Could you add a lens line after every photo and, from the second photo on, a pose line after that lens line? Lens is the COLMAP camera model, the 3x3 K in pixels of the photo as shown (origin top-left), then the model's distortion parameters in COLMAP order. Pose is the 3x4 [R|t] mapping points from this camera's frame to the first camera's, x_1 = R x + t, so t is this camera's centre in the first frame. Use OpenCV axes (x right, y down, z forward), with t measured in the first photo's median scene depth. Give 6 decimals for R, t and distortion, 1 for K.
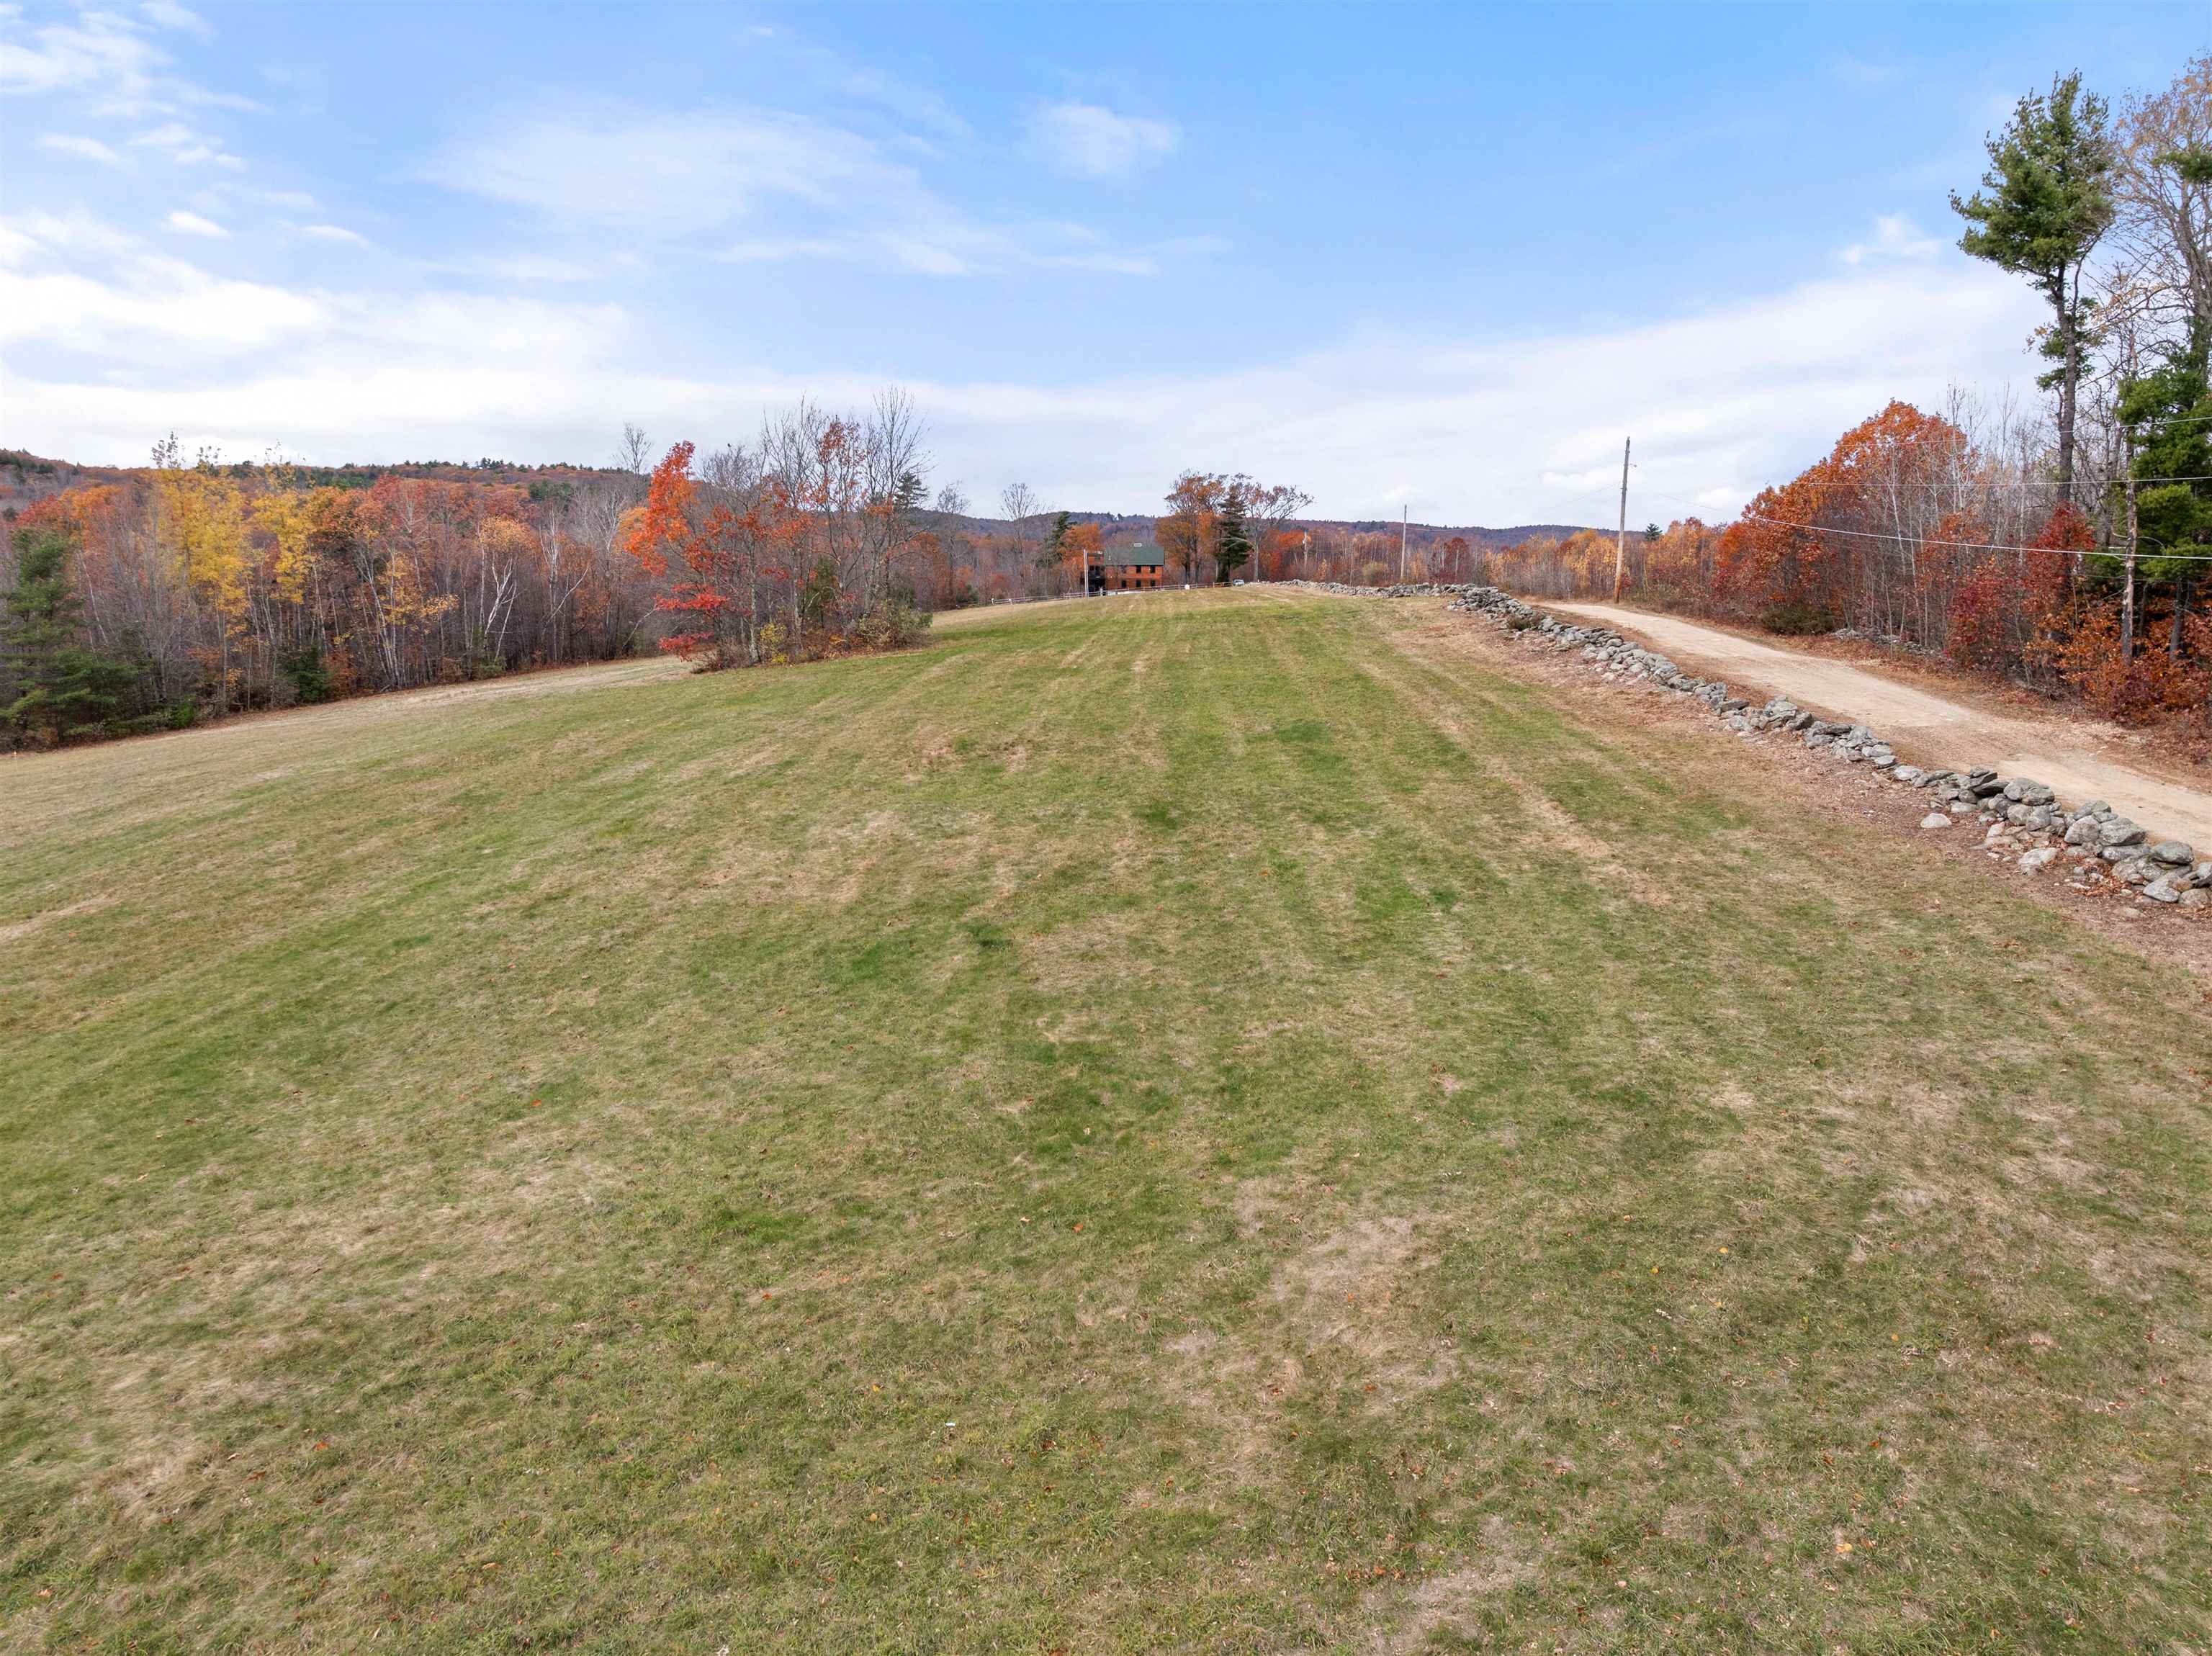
lens RADIAL K [[1552.2, 0, 1106.0], [0, 1552.2, 828.0], [0, 0, 1]] dist [-0.044893, 0.002462]
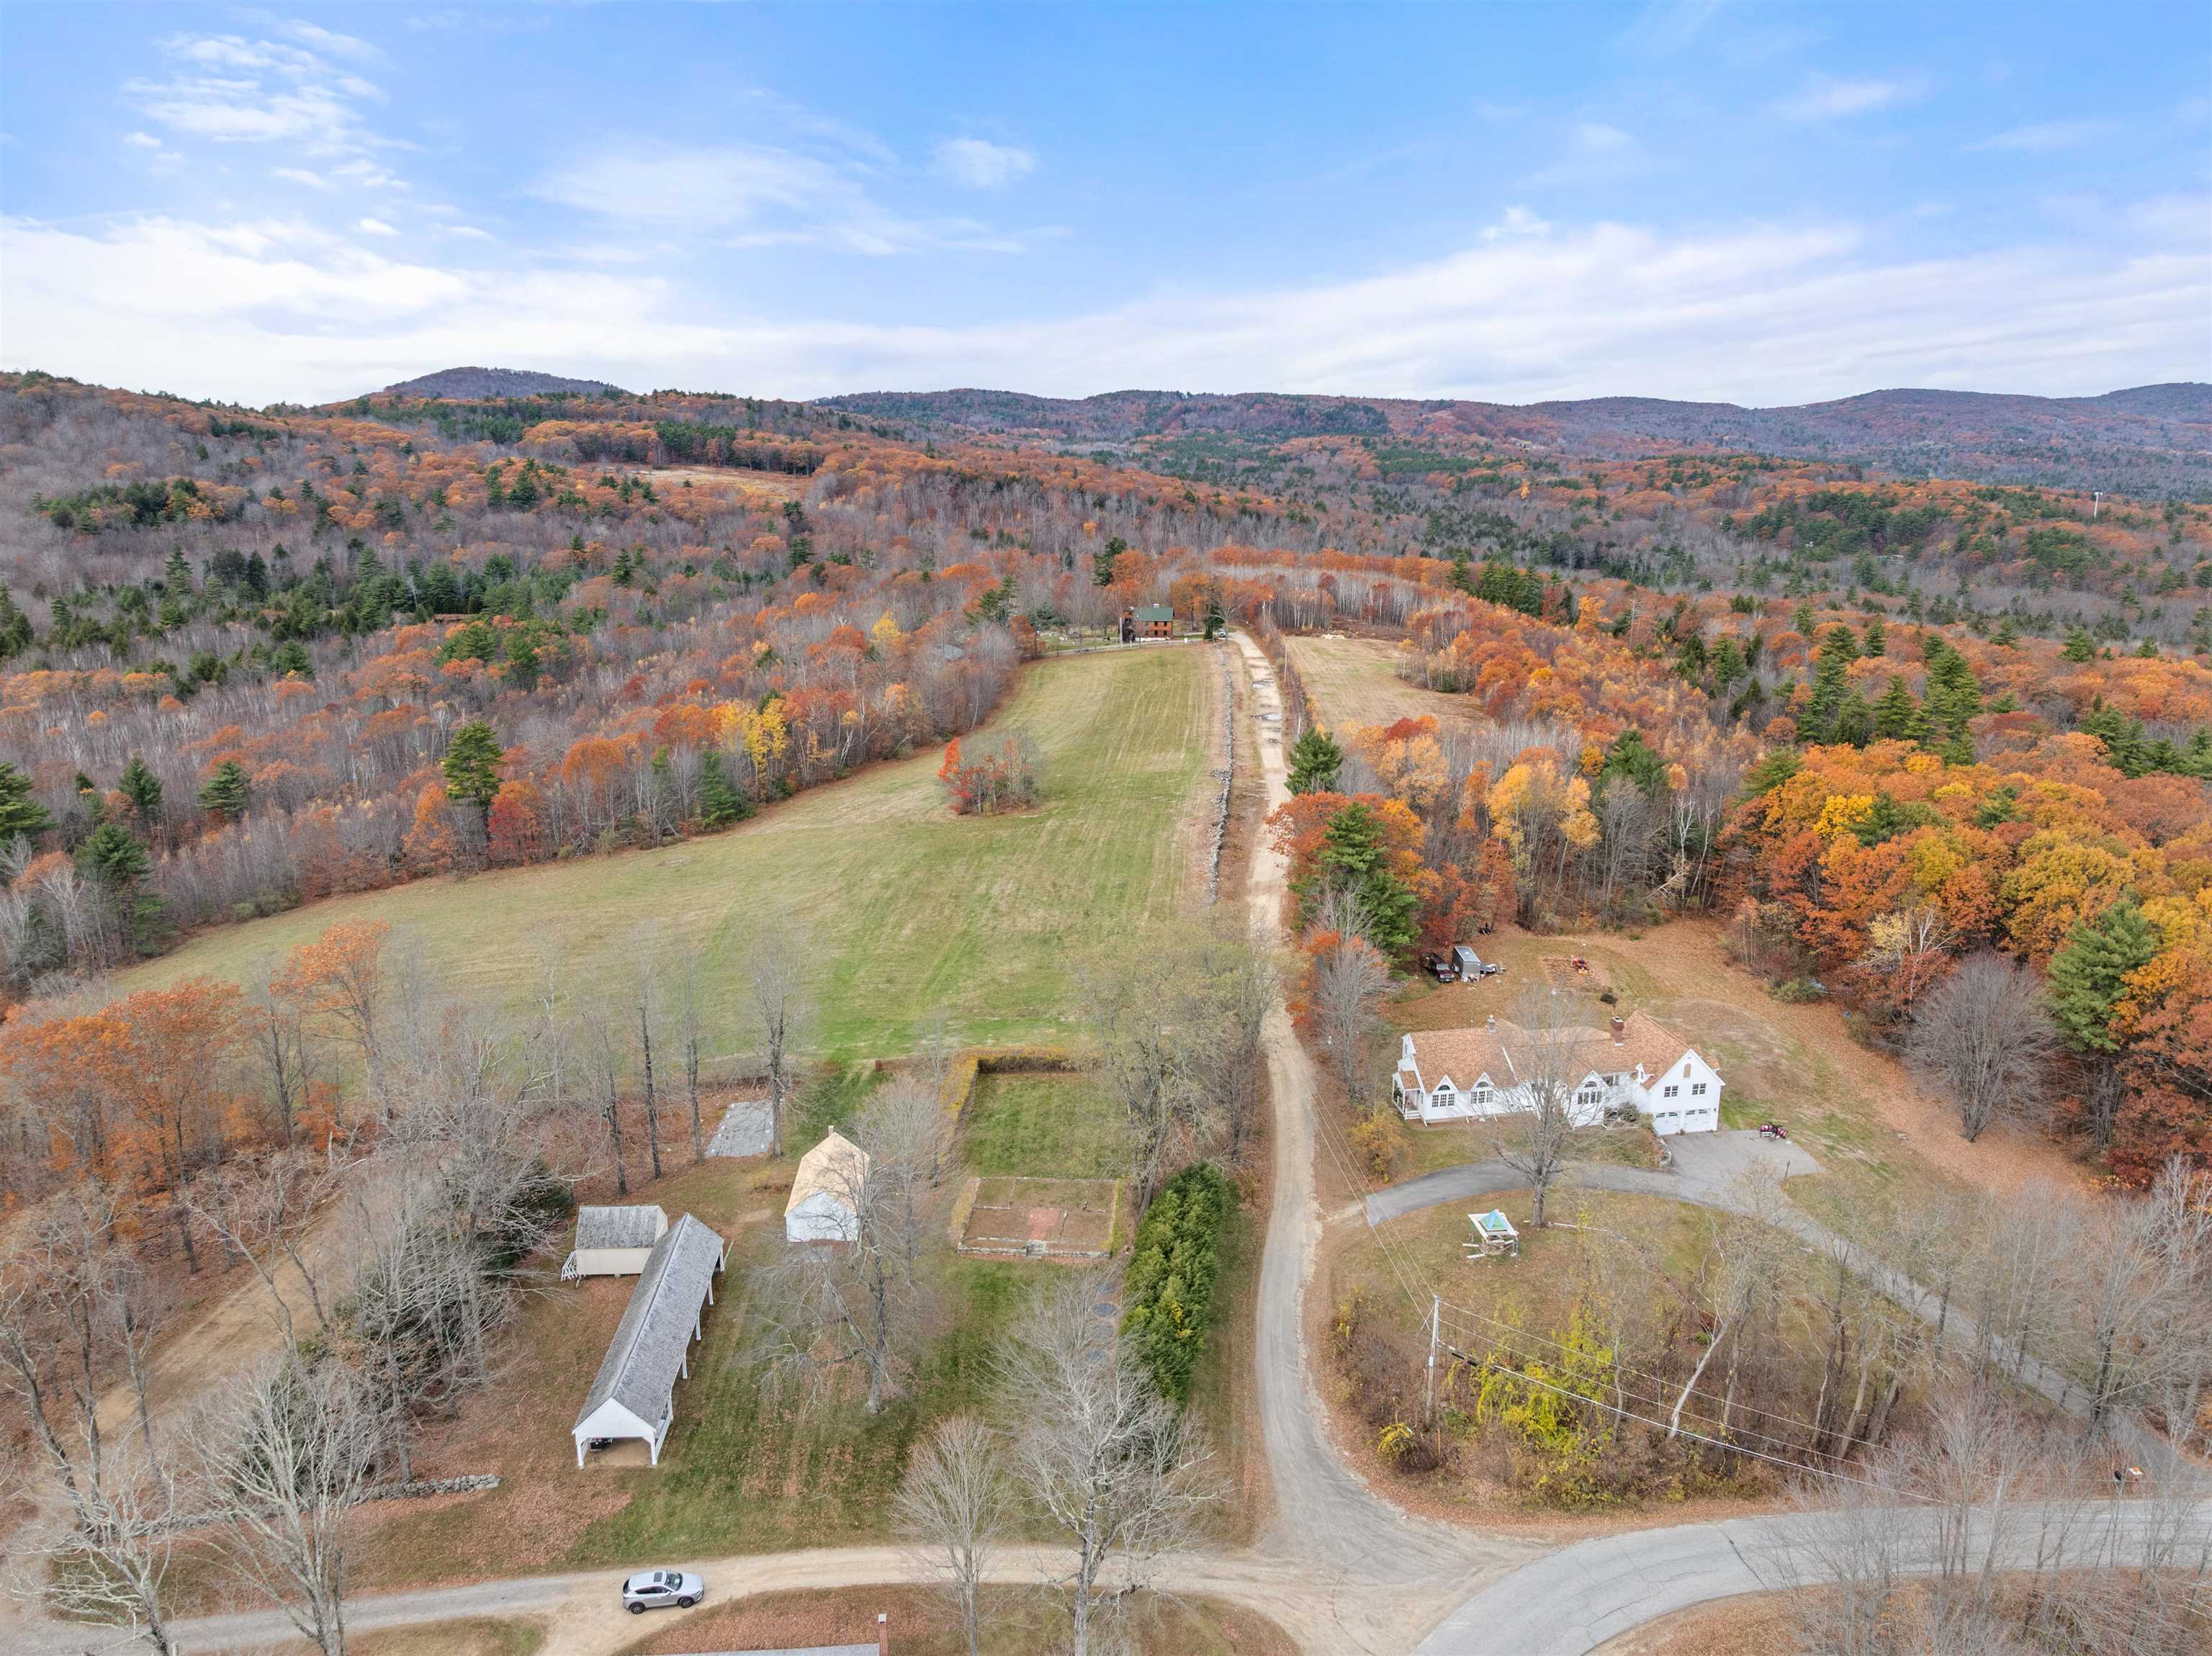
lens RADIAL K [[1573.3, 0, 1109.4], [0, 1573.3, 837.6], [0, 0, 1]] dist [-0.037756, -0.006050]
pose [[0.999054, 0.009824, -0.042369, 0.477744], [-0.005891, 0.995745, 0.091967, -1.095821], [0.043092, -0.091630, 0.994860, -6.438967]]
